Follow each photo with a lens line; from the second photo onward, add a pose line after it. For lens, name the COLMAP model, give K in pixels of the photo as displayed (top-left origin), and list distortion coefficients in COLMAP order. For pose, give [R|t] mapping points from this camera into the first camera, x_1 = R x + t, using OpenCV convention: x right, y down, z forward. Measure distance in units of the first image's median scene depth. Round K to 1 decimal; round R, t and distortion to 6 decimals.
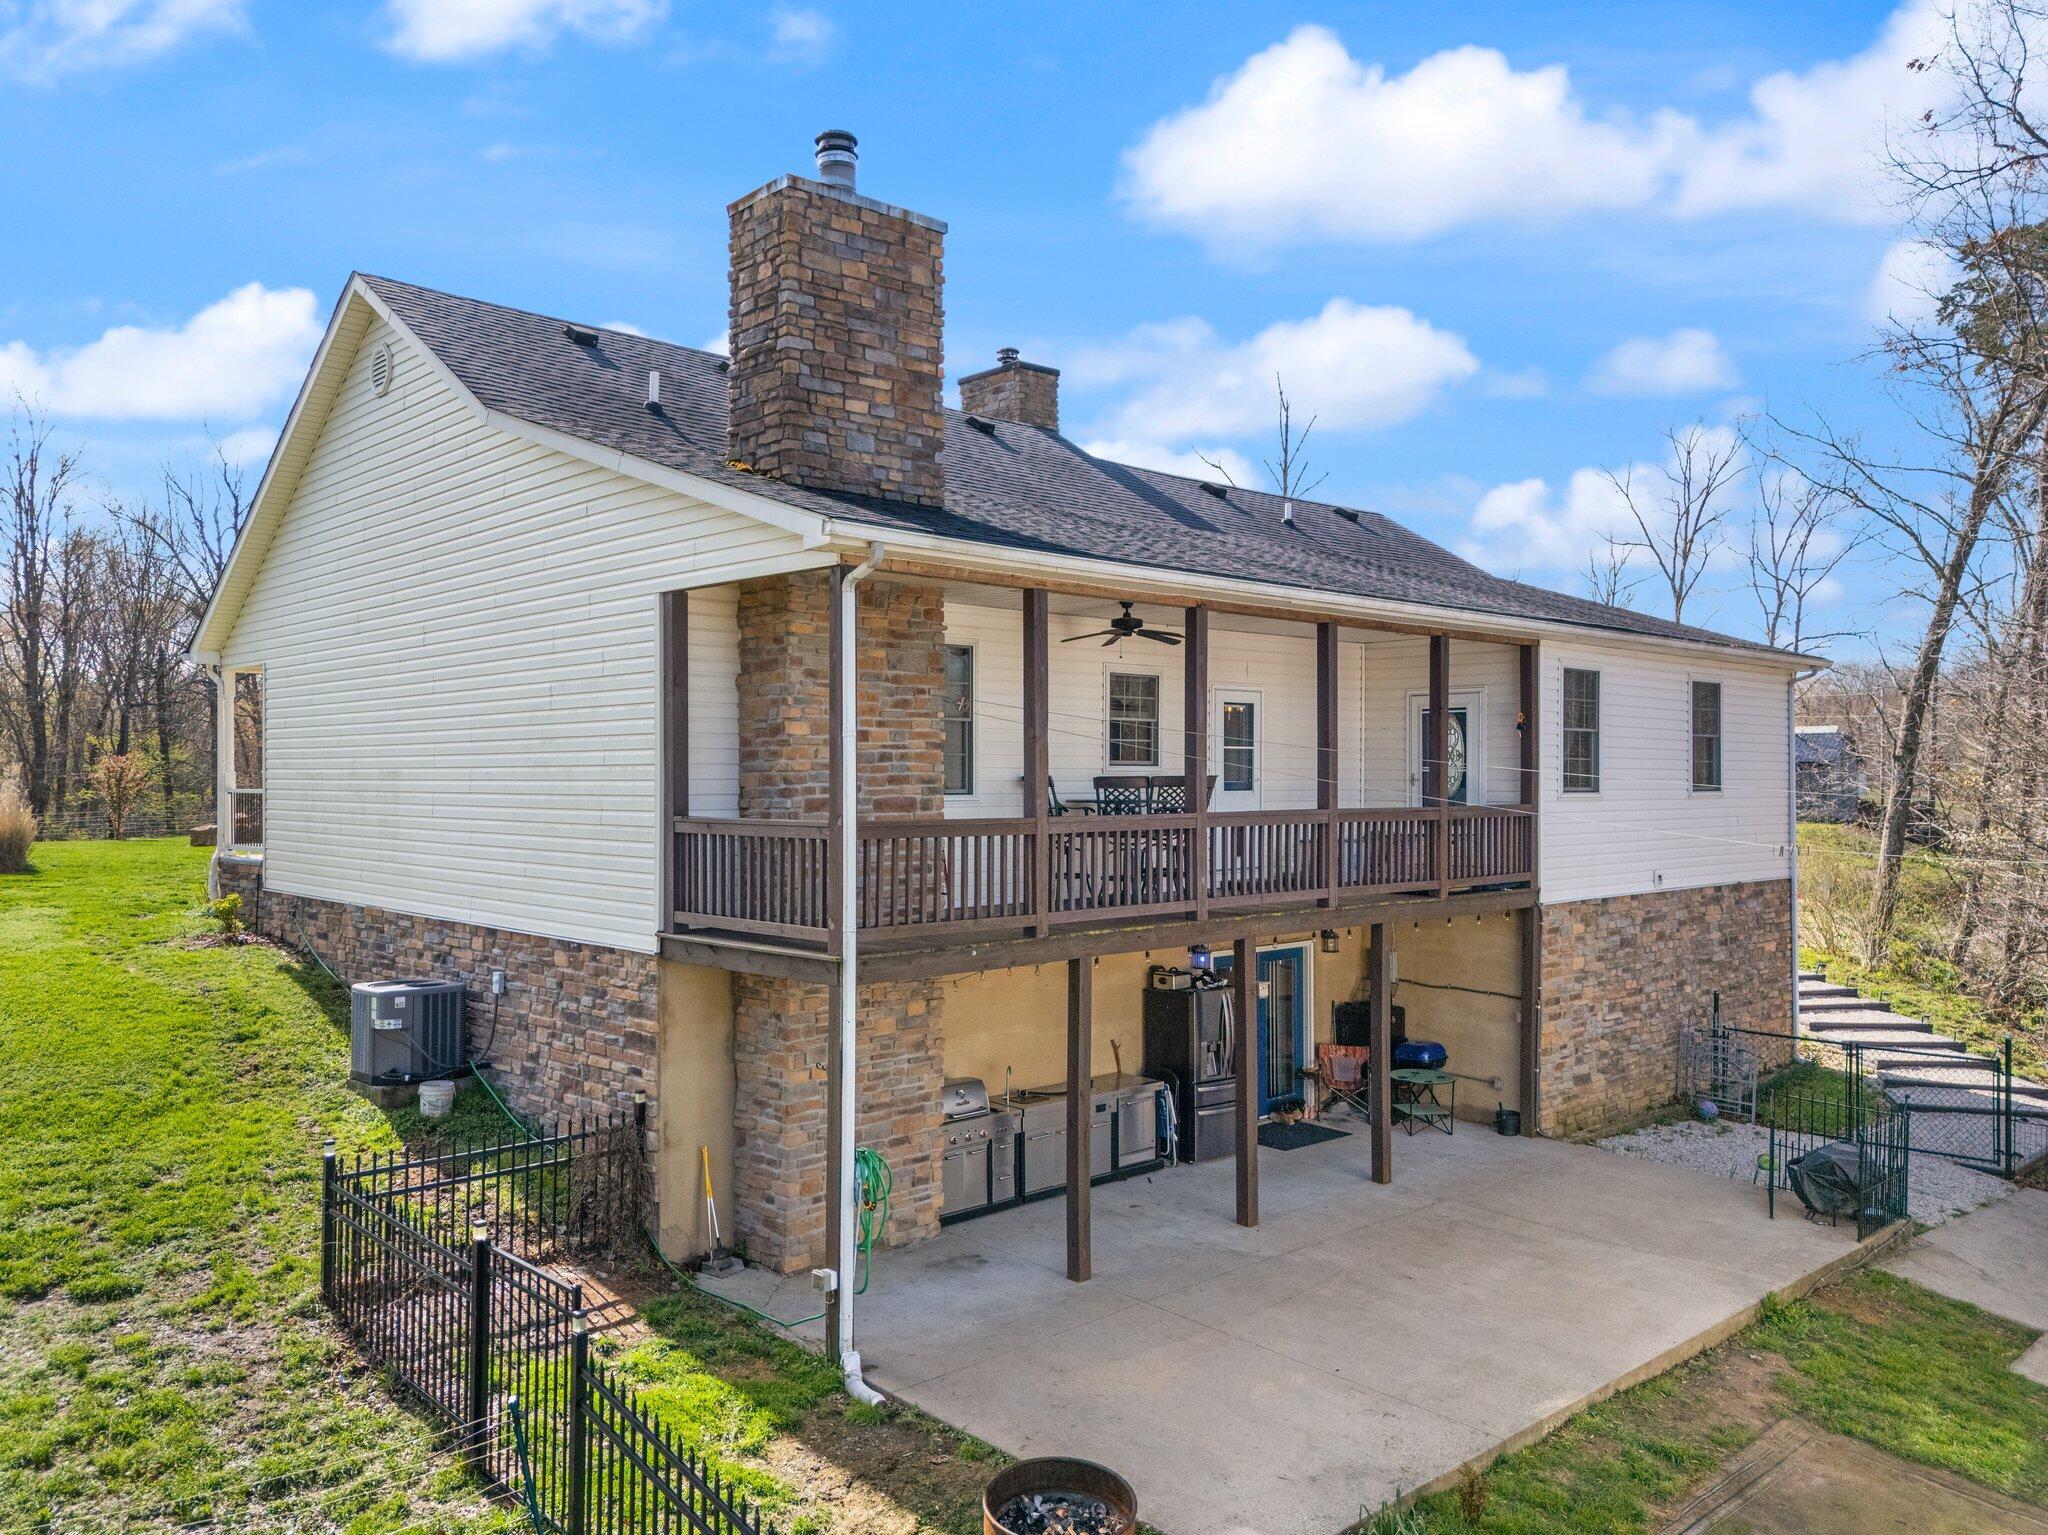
lens RADIAL K [[1524.3, 0, 1019.3], [0, 1524.3, 773.9], [0, 0, 1]] dist [0.040830, 0.001641]
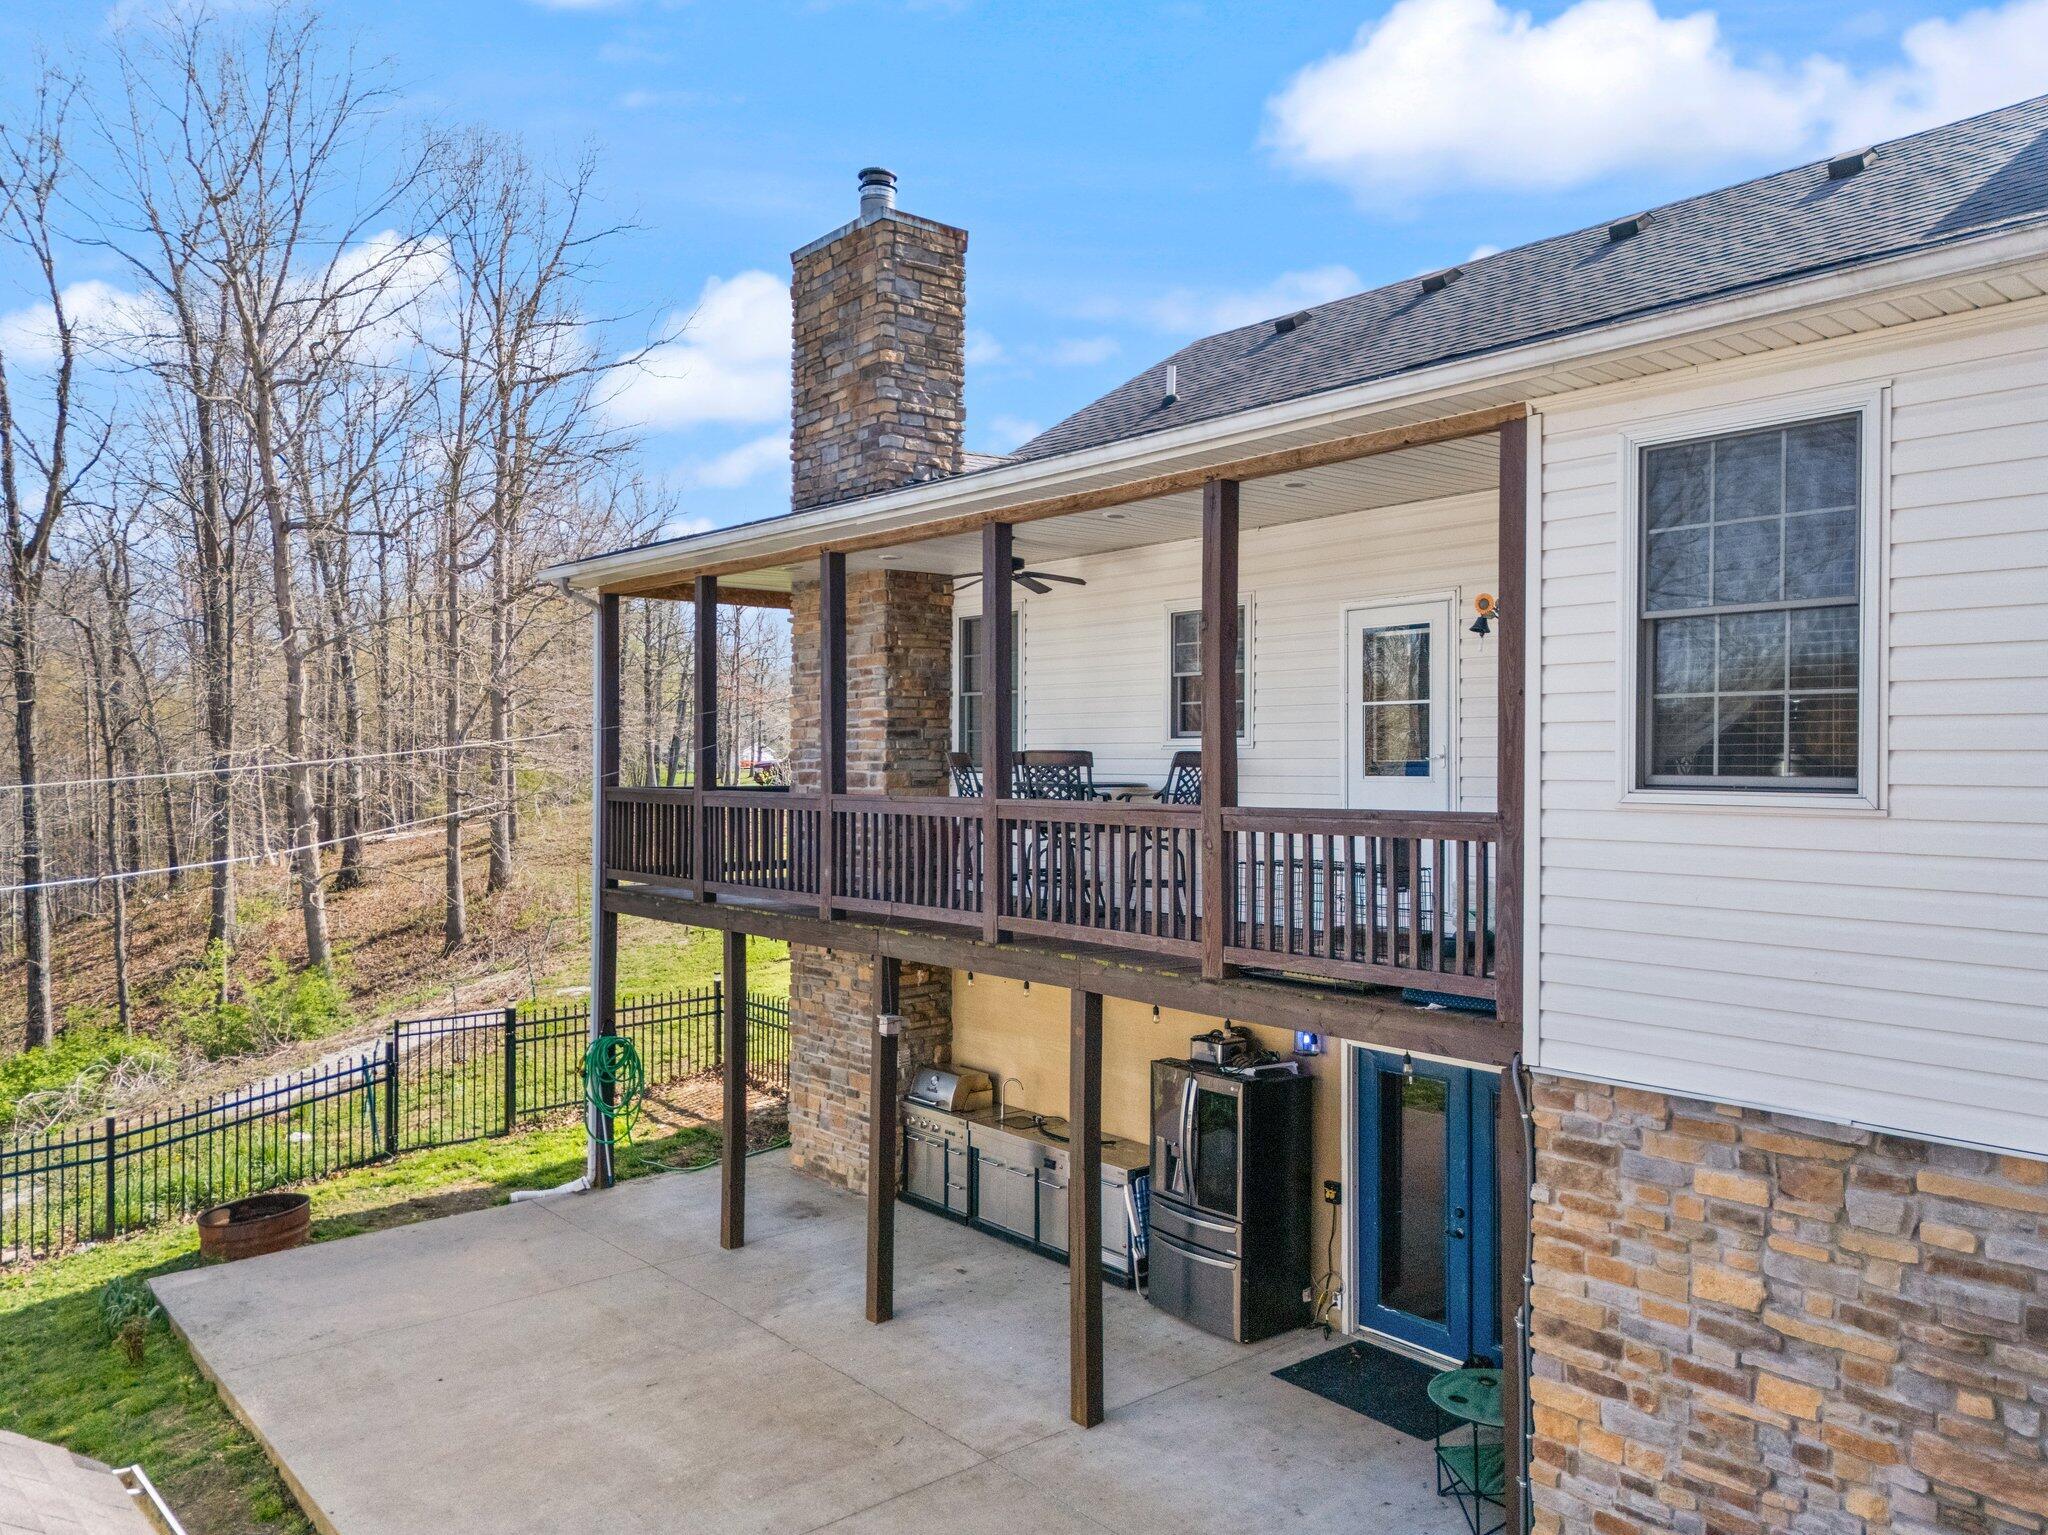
lens RADIAL K [[1522.3, 0, 1032.4], [0, 1522.3, 772.5], [0, 0, 1]] dist [0.046528, -0.003577]
pose [[-0.053522, 0.003761, -0.998560, 0.879361], [-0.004587, 0.999981, 0.004013, 0.009097], [0.998556, 0.004795, -0.053503, 1.056589]]
